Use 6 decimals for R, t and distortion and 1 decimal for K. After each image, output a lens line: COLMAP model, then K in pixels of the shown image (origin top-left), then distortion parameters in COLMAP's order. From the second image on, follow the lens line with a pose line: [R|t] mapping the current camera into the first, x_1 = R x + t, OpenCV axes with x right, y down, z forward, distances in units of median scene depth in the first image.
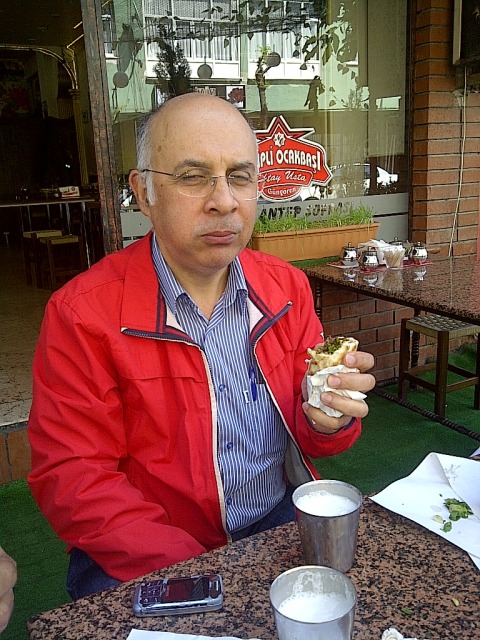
lens RADIAL K [[645.7, 0, 243.7], [0, 645.7, 320.3], [0, 0, 1]] dist [0.063963, 0.000000]
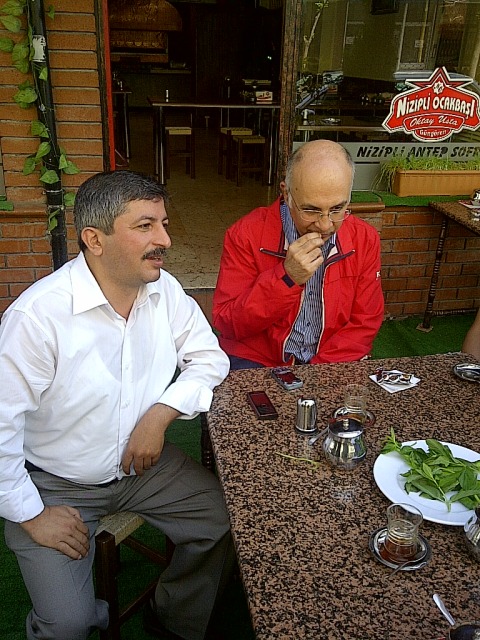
lens RADIAL K [[645.7, 0, 238.7], [0, 645.7, 321.1], [0, 0, 1]] dist [0.063963, 0.000000]
pose [[0.950623, 0.184823, -0.249312, 0.083760], [-0.140136, 0.972402, 0.186536, -0.040148], [0.276908, -0.142388, 0.950288, -0.270350]]
